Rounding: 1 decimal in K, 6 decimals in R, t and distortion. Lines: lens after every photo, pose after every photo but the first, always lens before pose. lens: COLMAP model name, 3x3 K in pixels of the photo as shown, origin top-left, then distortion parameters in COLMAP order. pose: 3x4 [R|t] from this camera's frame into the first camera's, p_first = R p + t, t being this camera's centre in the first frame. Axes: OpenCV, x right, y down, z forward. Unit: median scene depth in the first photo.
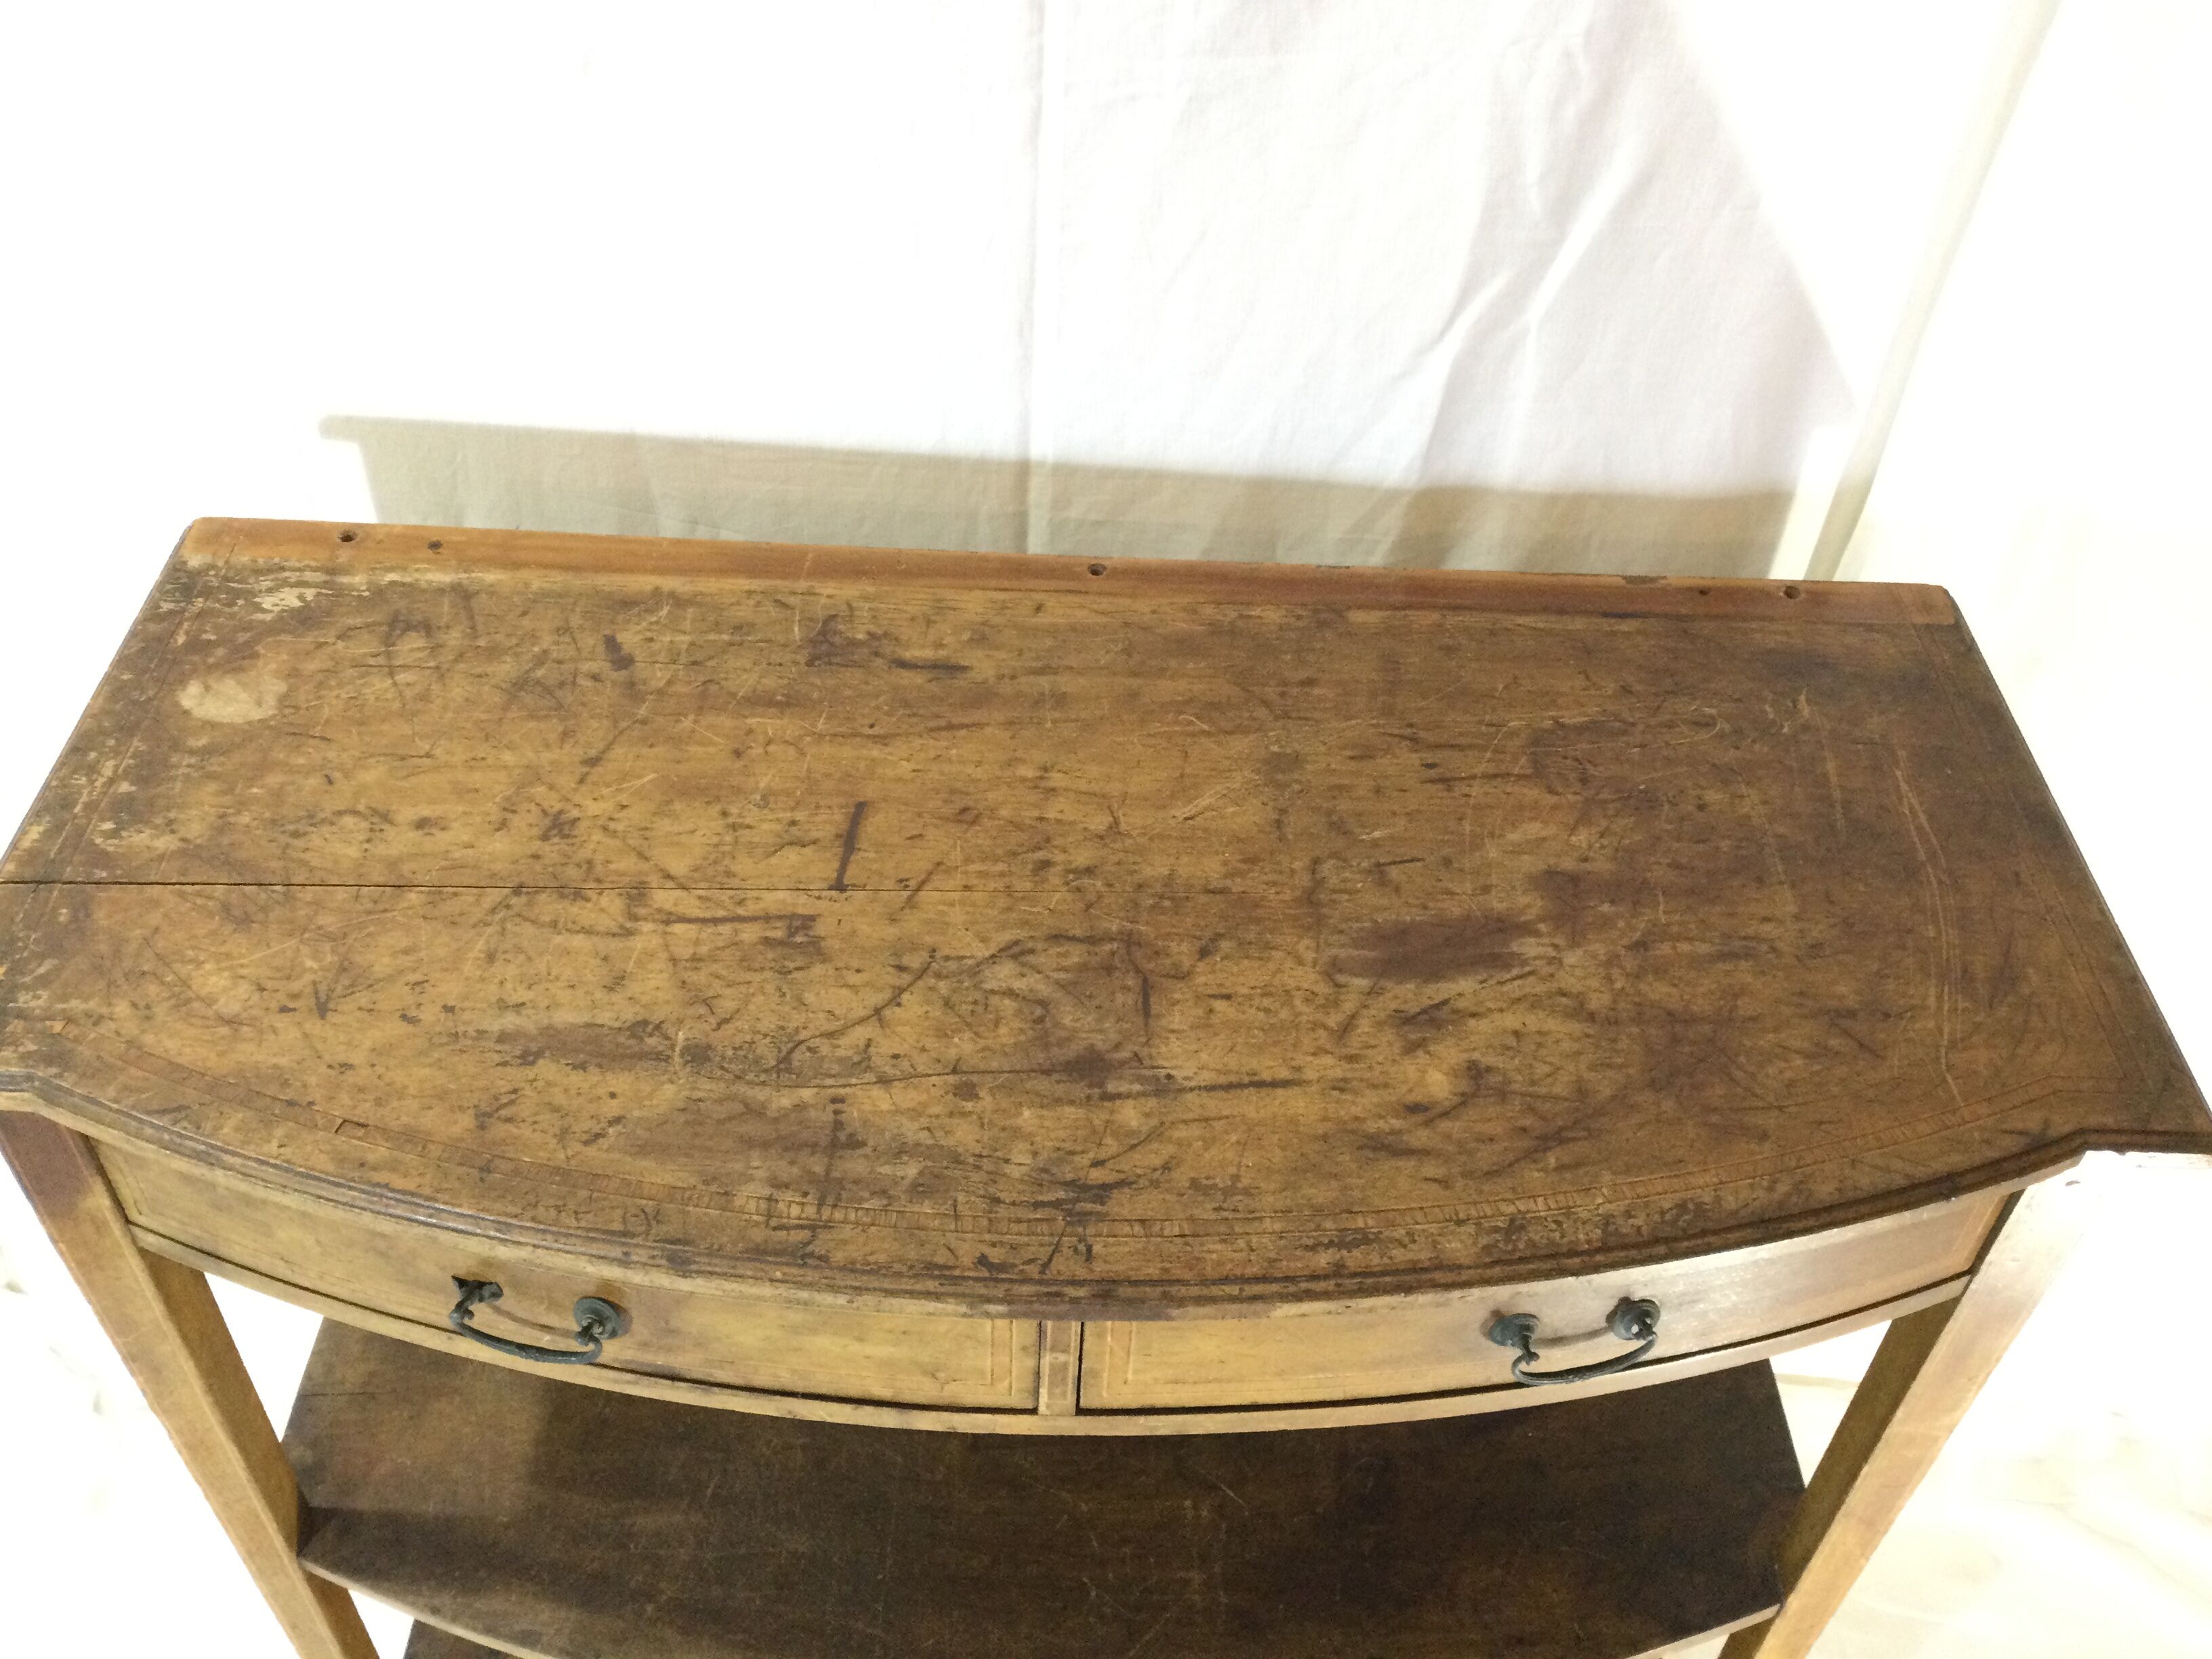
lens RADIAL K [[2000.7, 0, 1103.8], [0, 2000.7, 820.0], [0, 0, 1]] dist [0.139529, -0.279218]
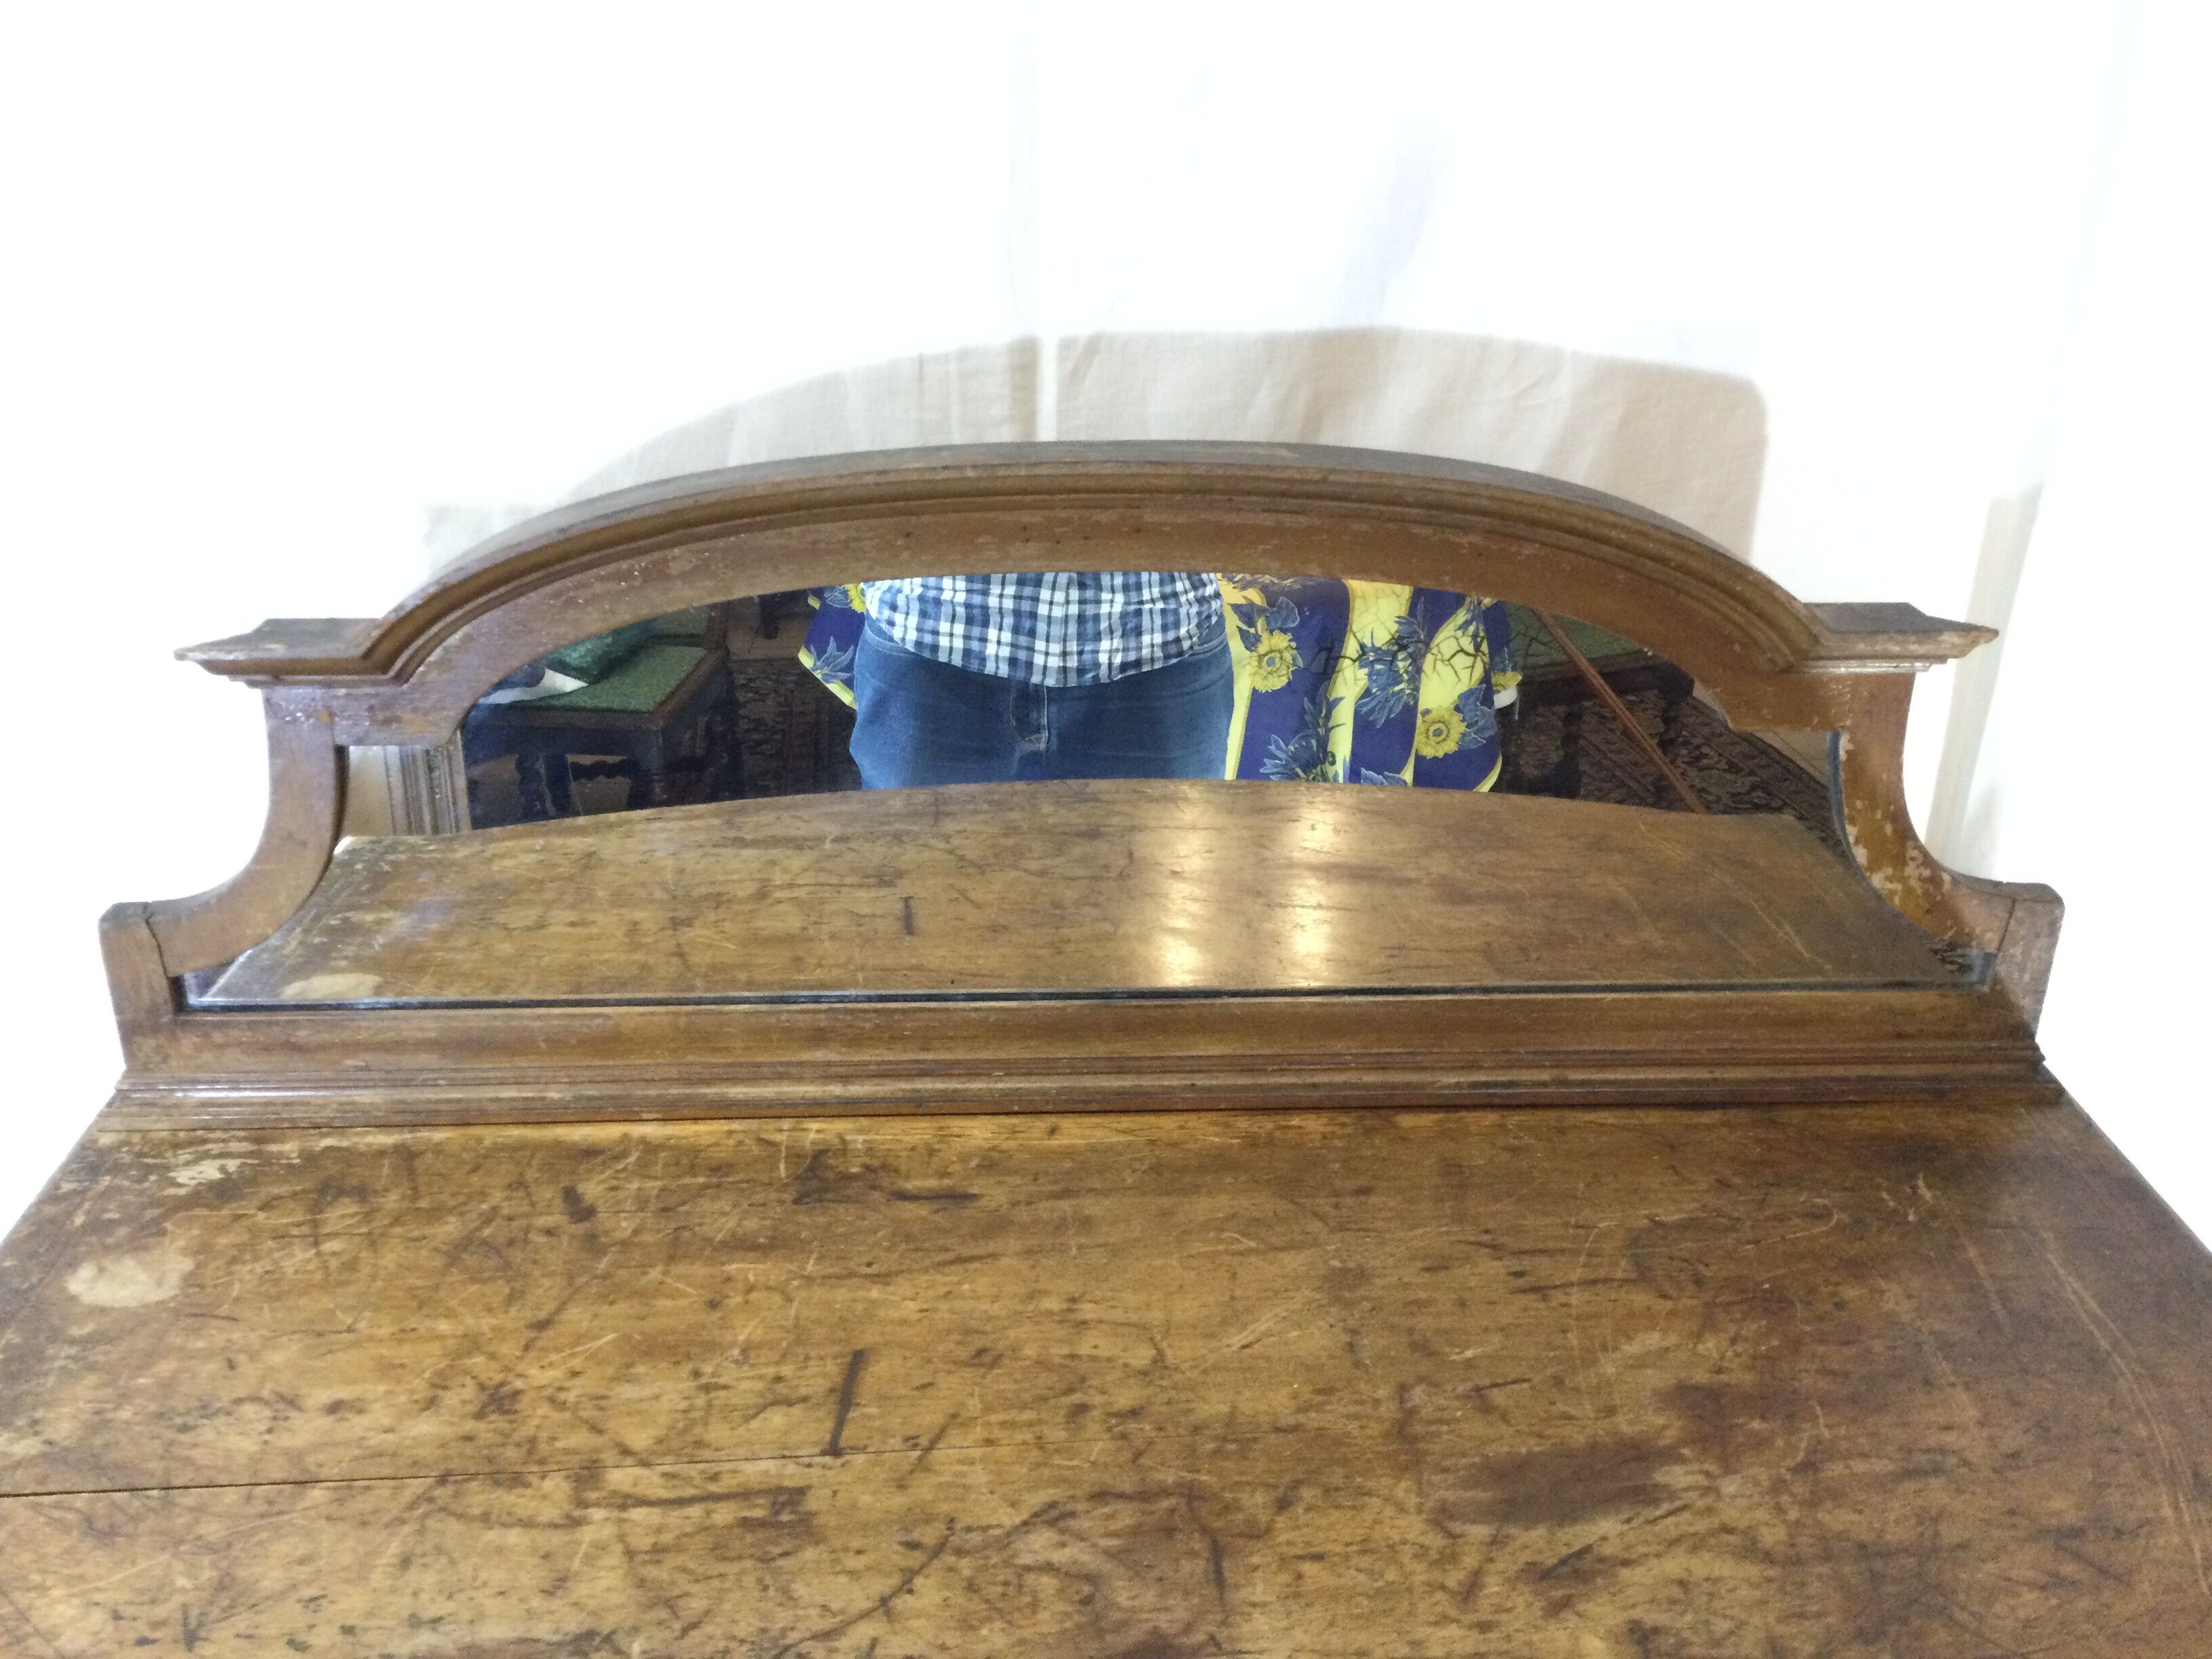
lens RADIAL K [[1975.3, 0, 1110.9], [0, 1975.3, 825.3], [0, 0, 1]] dist [0.137173, -0.265074]
pose [[0.998296, -0.053099, 0.024188, -0.024803], [0.058078, 0.944138, -0.324392, 0.064933], [-0.005612, 0.325244, 0.945613, 0.139780]]
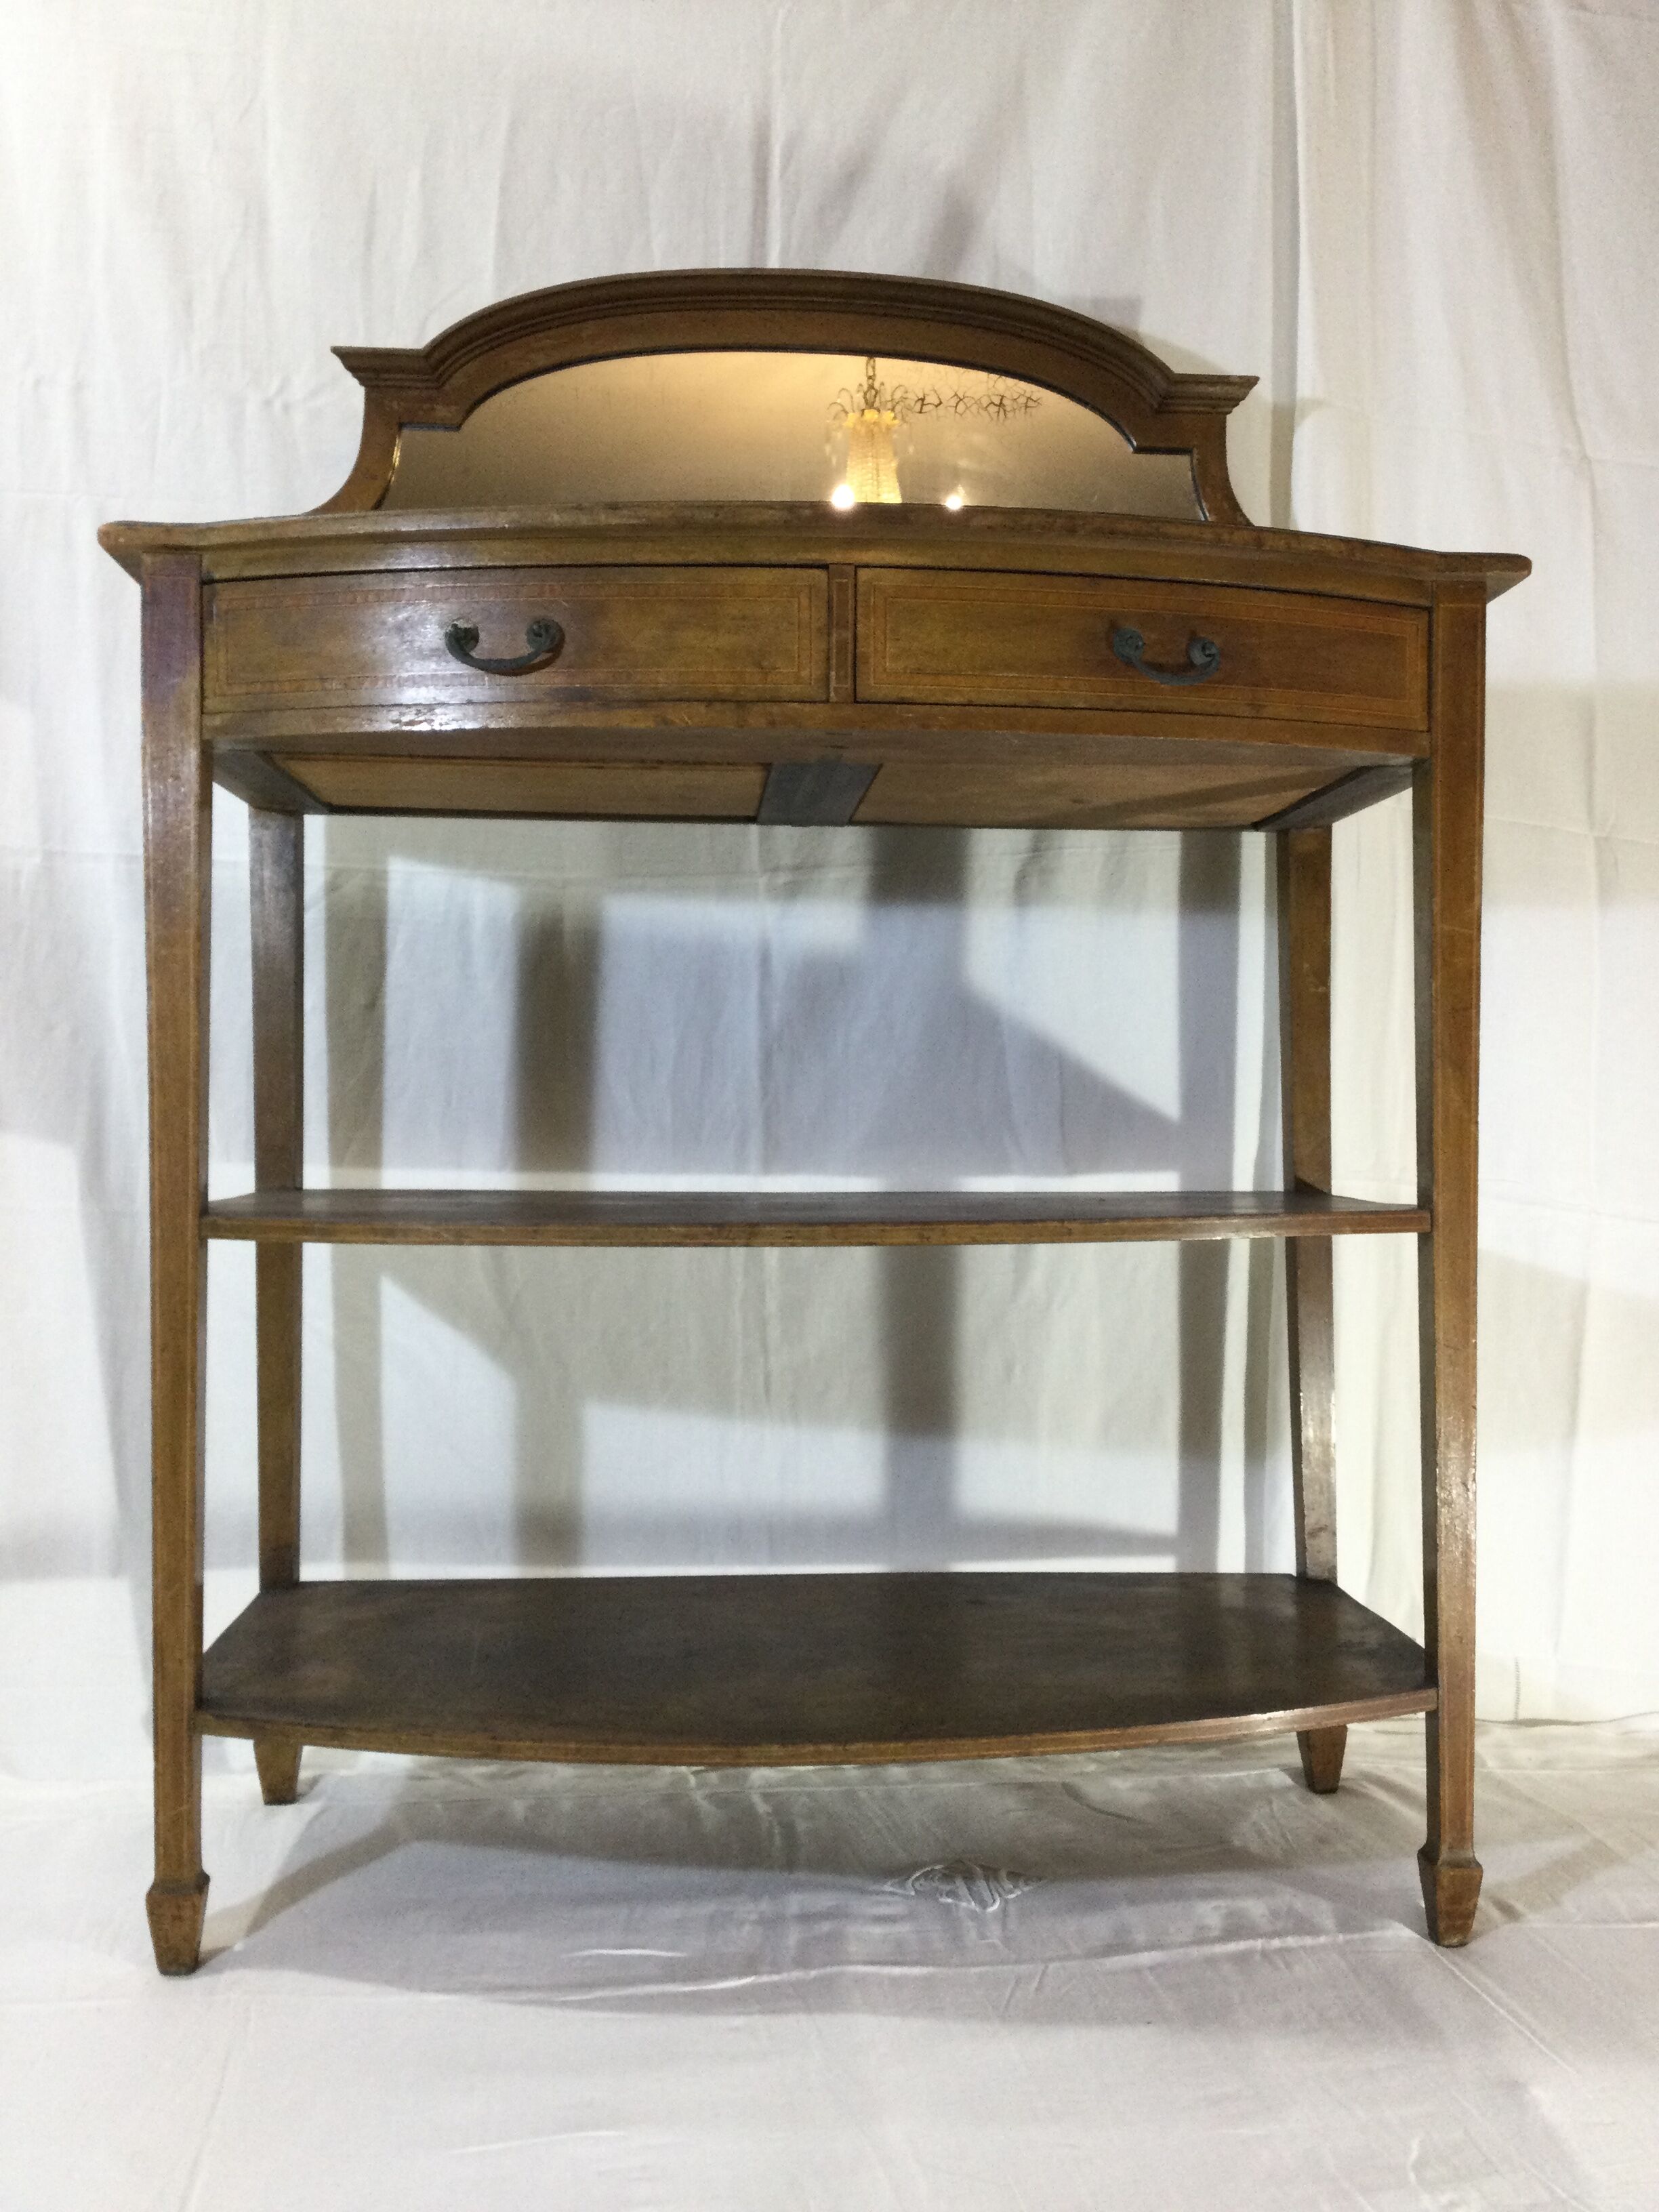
lens RADIAL K [[2003.5, 0, 833.7], [0, 2003.5, 1094.7], [0, 0, 1]] dist [0.150825, -0.300272]
pose [[0.995836, -0.039085, 0.082355, -0.158311], [0.085064, 0.723213, -0.685366, 1.476085], [-0.032773, 0.689518, 0.723527, 0.107384]]
